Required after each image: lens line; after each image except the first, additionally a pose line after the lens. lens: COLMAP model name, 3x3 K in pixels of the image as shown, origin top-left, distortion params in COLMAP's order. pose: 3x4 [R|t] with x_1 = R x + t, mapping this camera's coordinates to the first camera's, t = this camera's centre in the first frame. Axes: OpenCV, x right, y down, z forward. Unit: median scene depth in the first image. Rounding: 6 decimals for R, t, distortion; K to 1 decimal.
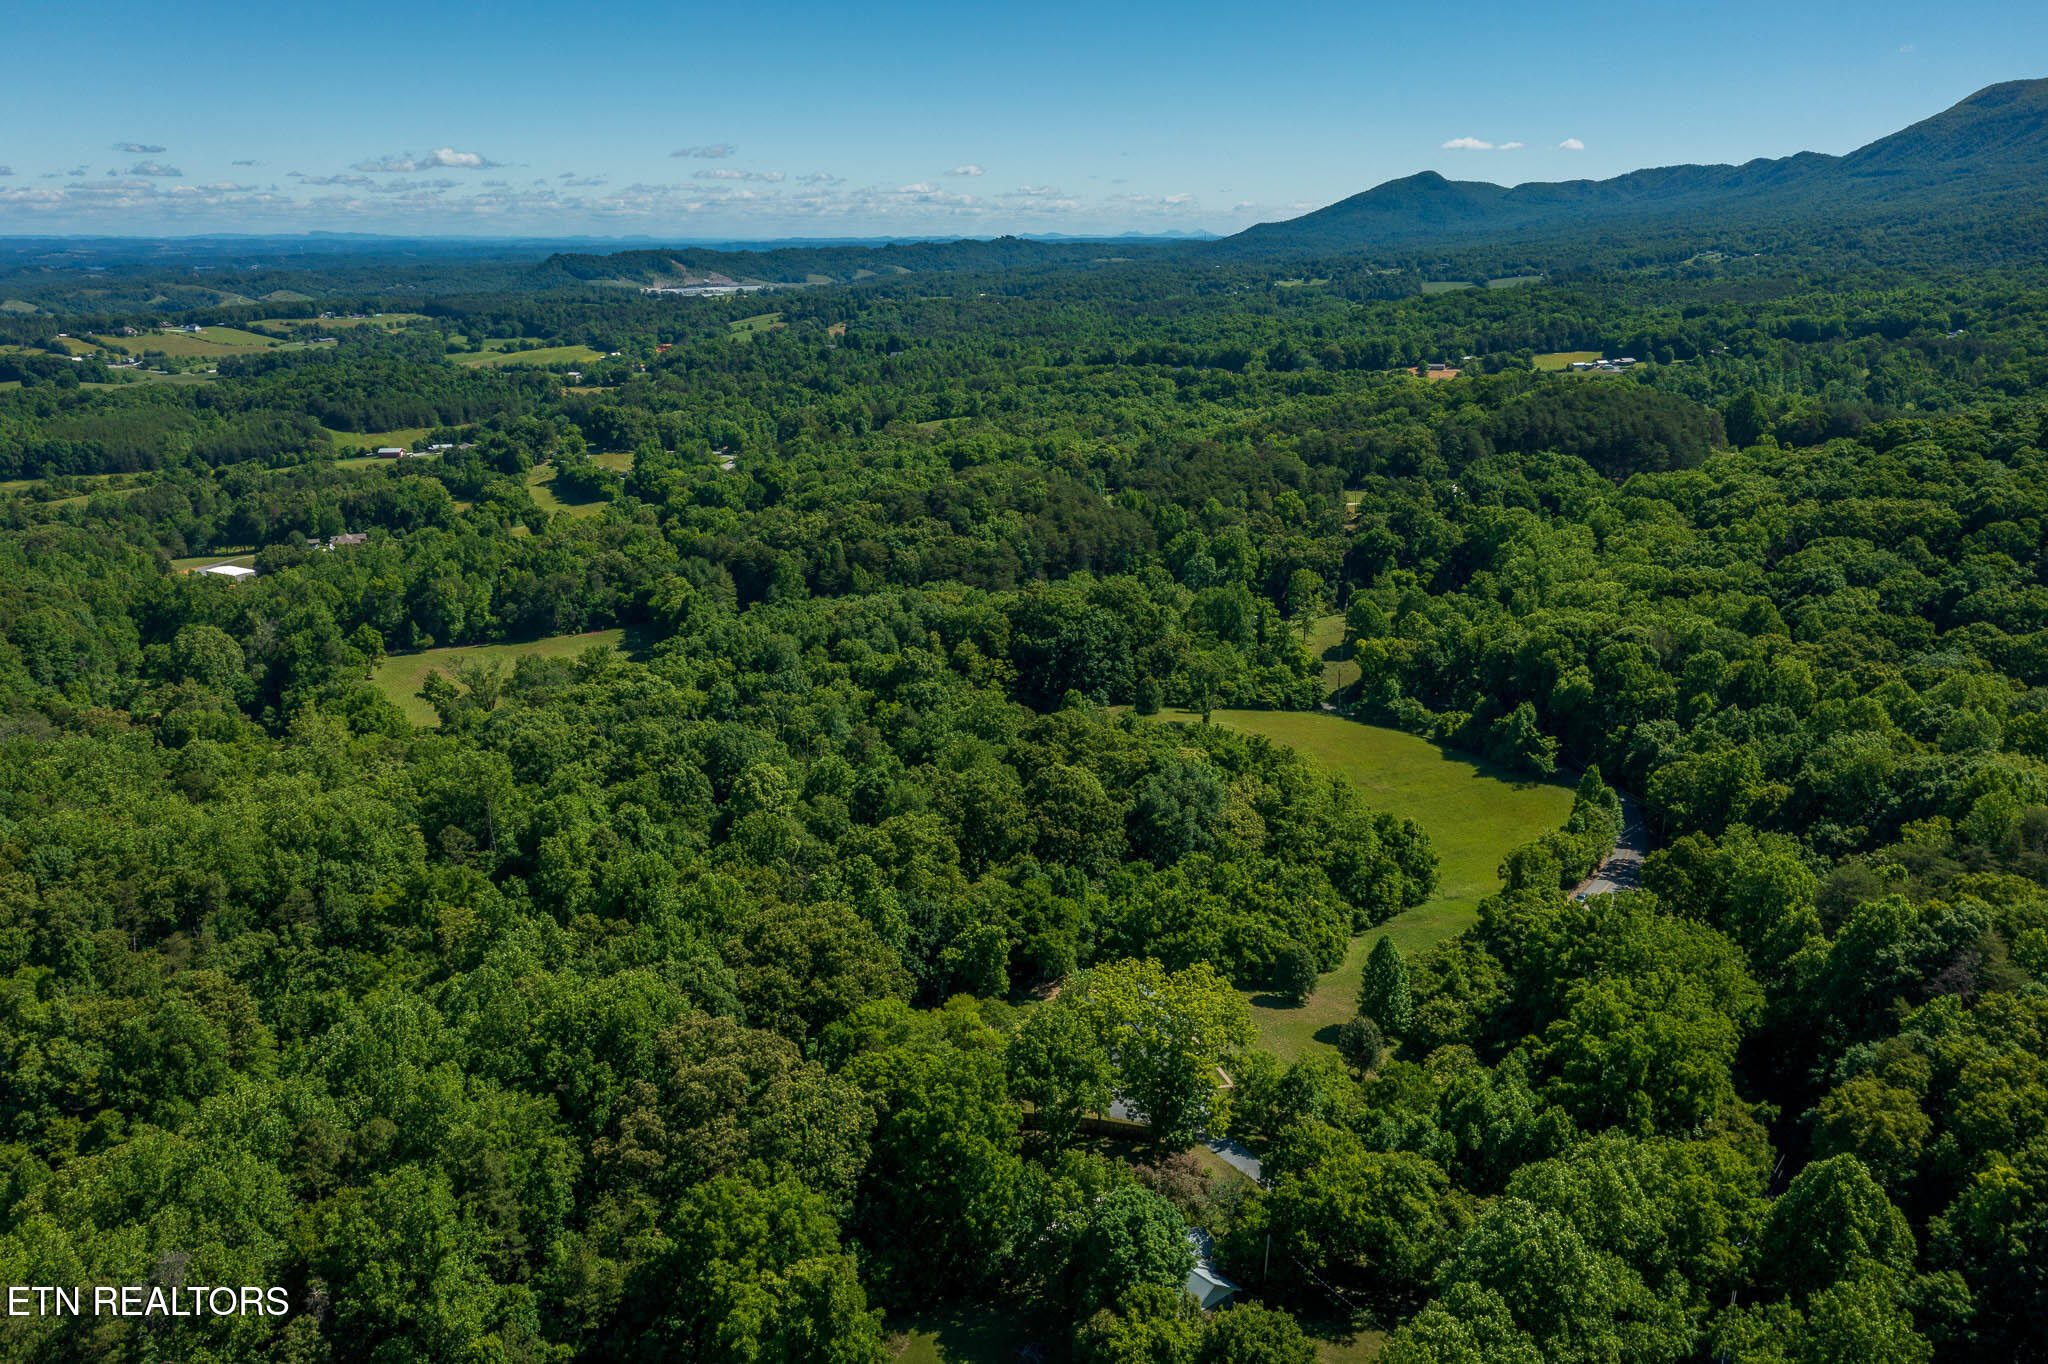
lens RADIAL K [[1633.7, 0, 1027.0], [0, 1633.7, 671.1], [0, 0, 1]] dist [0.004079, 0.013271]
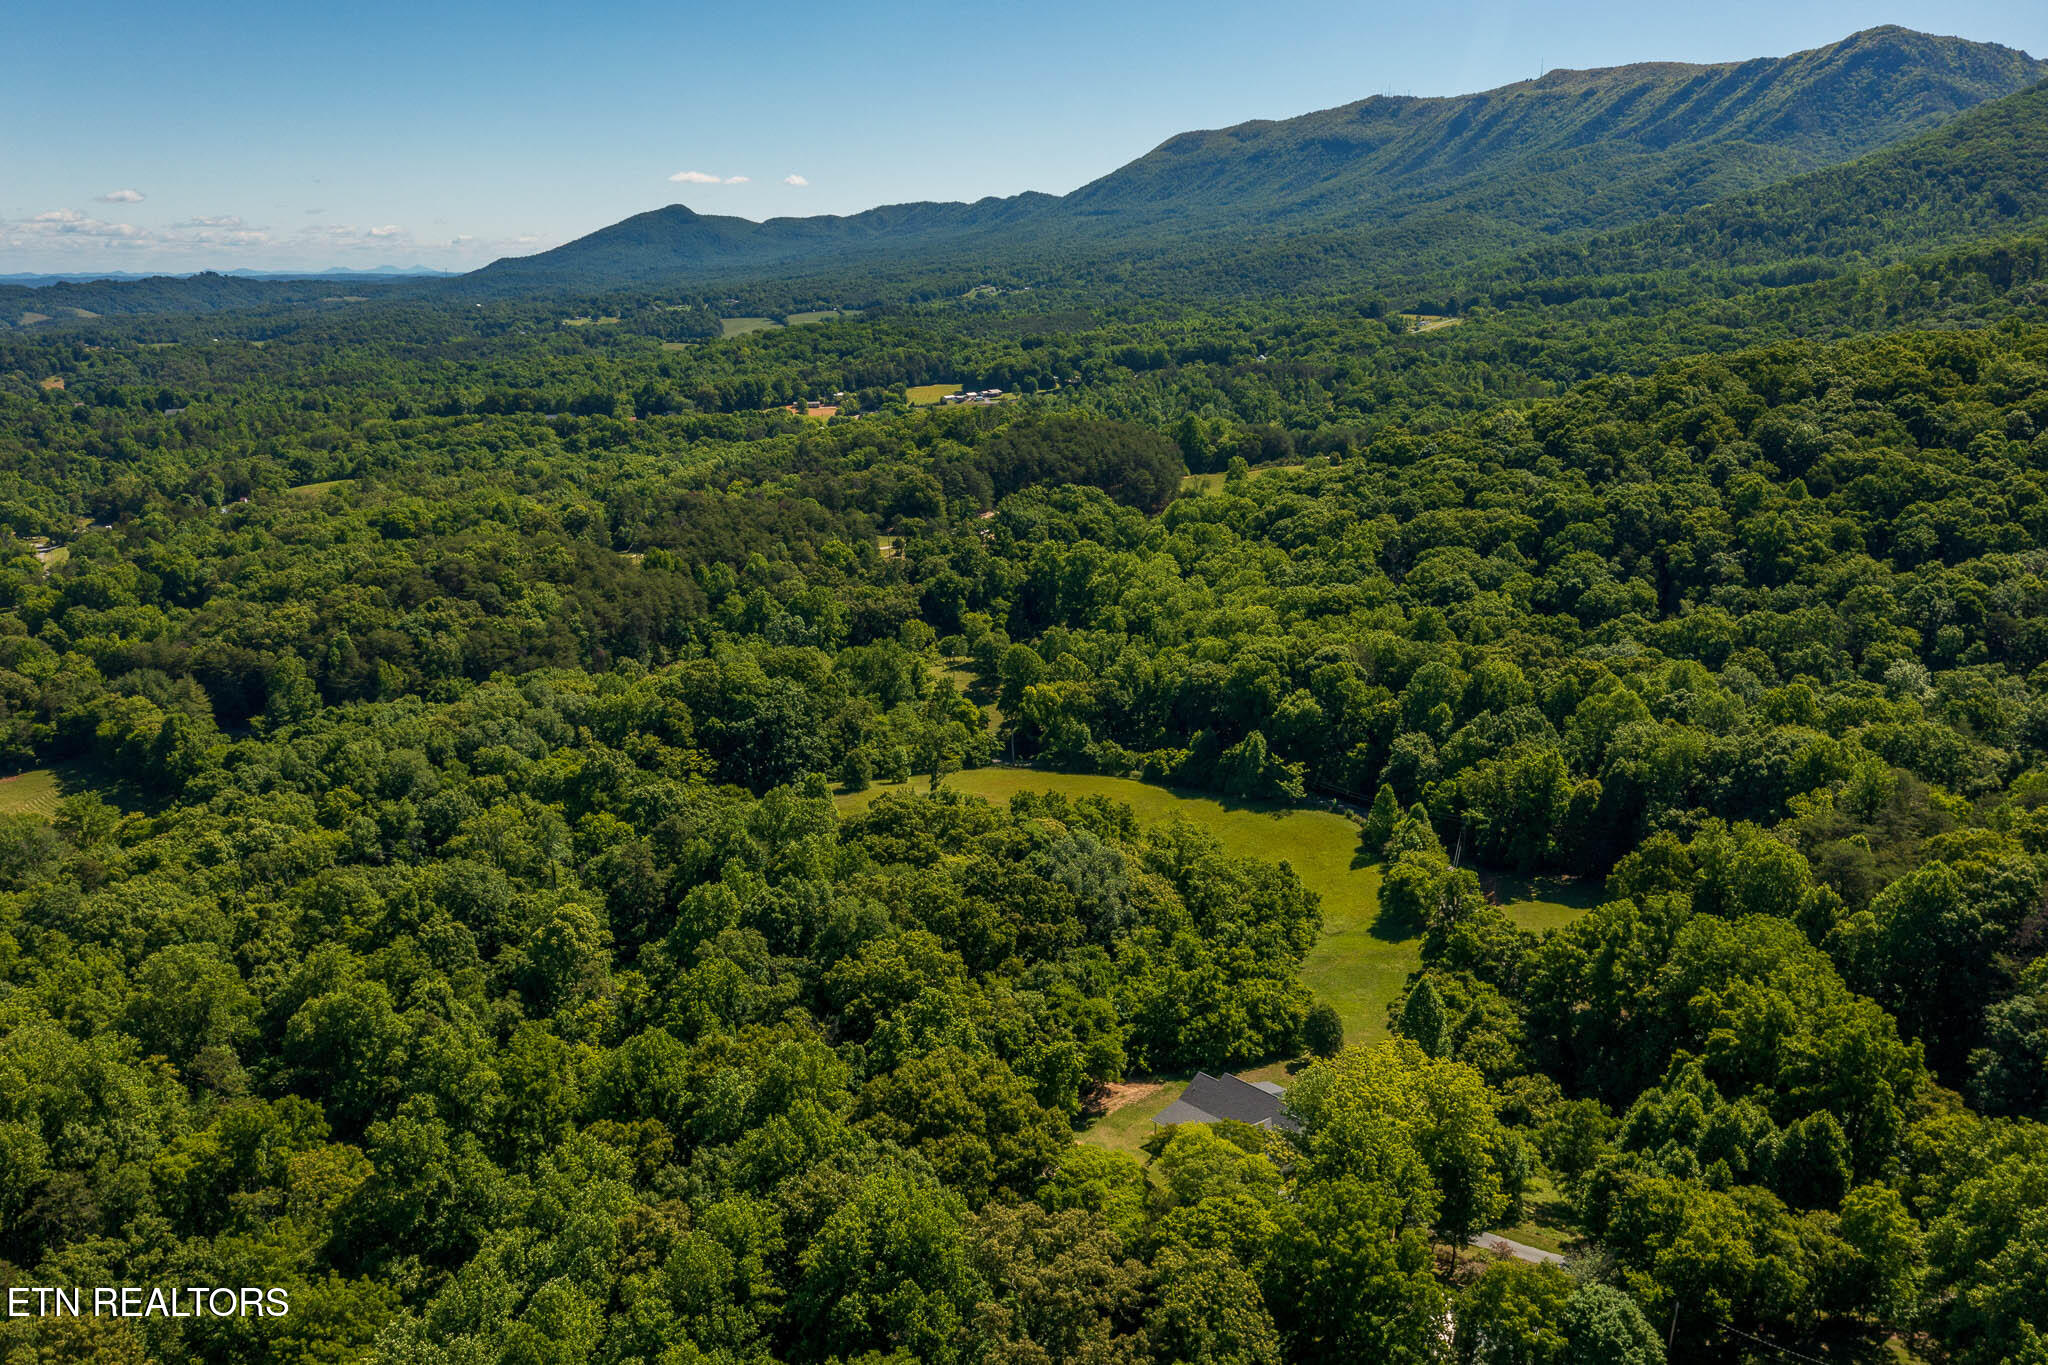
lens RADIAL K [[1715.7, 0, 1022.2], [0, 1715.7, 693.4], [0, 0, 1]] dist [0.006466, 0.006537]
pose [[0.912239, -0.101650, 0.396847, -0.150324], [0.109212, 0.994012, 0.003561, -0.014479], [-0.394833, 0.040092, 0.917878, 0.056928]]
